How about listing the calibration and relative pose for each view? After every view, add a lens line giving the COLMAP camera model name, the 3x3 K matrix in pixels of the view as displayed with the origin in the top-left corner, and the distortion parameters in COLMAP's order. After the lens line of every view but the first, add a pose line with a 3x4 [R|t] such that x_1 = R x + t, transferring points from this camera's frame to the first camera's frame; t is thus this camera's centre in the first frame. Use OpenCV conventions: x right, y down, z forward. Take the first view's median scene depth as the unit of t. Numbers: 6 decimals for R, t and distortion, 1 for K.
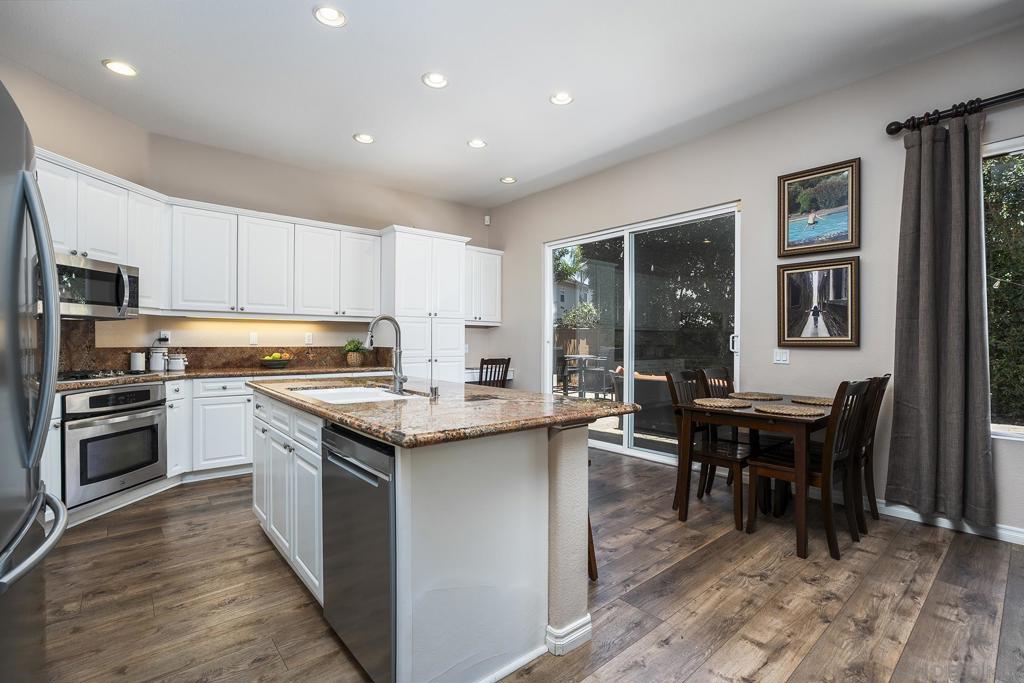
lens RADIAL K [[466.9, 0, 512.0], [0, 466.9, 341.5], [0, 0, 1]] dist [-0.026322, -0.000063]
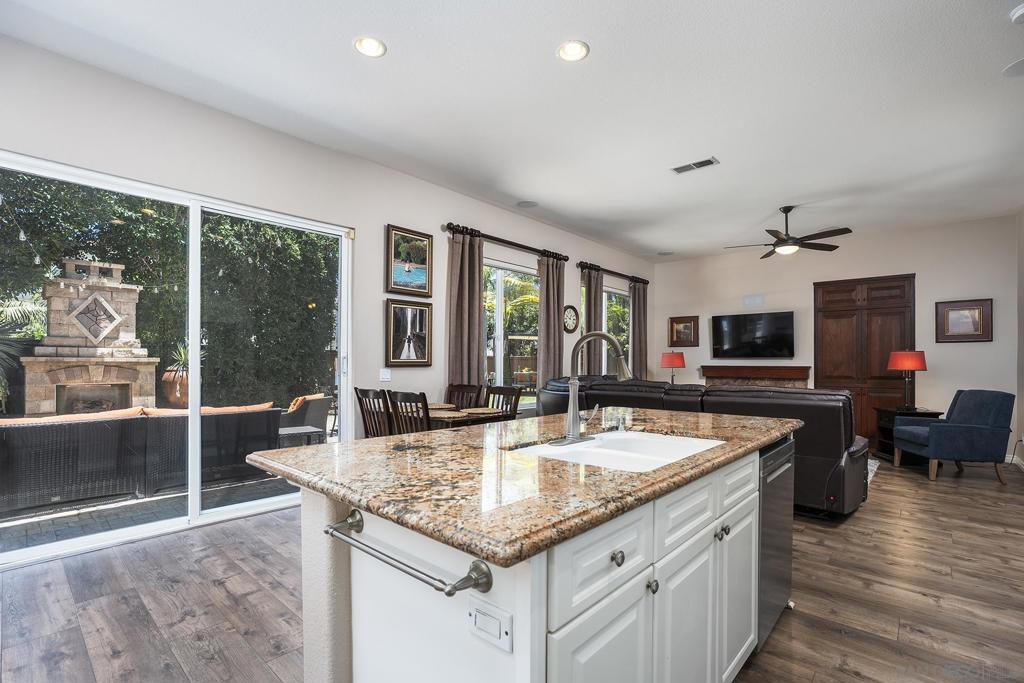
lens RADIAL K [[470.9, 0, 509.2], [0, 470.9, 362.6], [0, 0, 1]] dist [-0.028037, -0.000081]
pose [[-0.122724, -0.006258, 0.992421, -0.662067], [-0.002378, 0.999979, 0.006012, -0.007584], [-0.992438, -0.001622, -0.122736, 0.835900]]
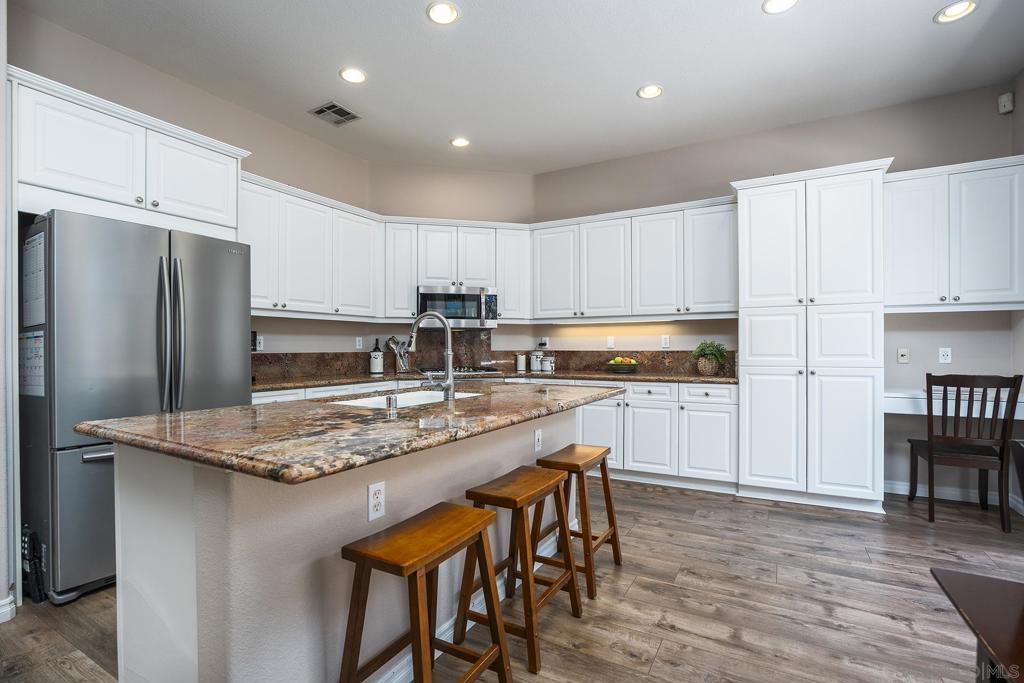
lens RADIAL K [[481.5, 0, 512.6], [0, 481.5, 353.5], [0, 0, 1]] dist [-0.015214, 0.000123]
pose [[0.343238, 0.004317, -0.939239, 0.440937], [0.003503, 0.999977, 0.005876, 0.013180], [0.939242, -0.005307, 0.343214, 0.570213]]
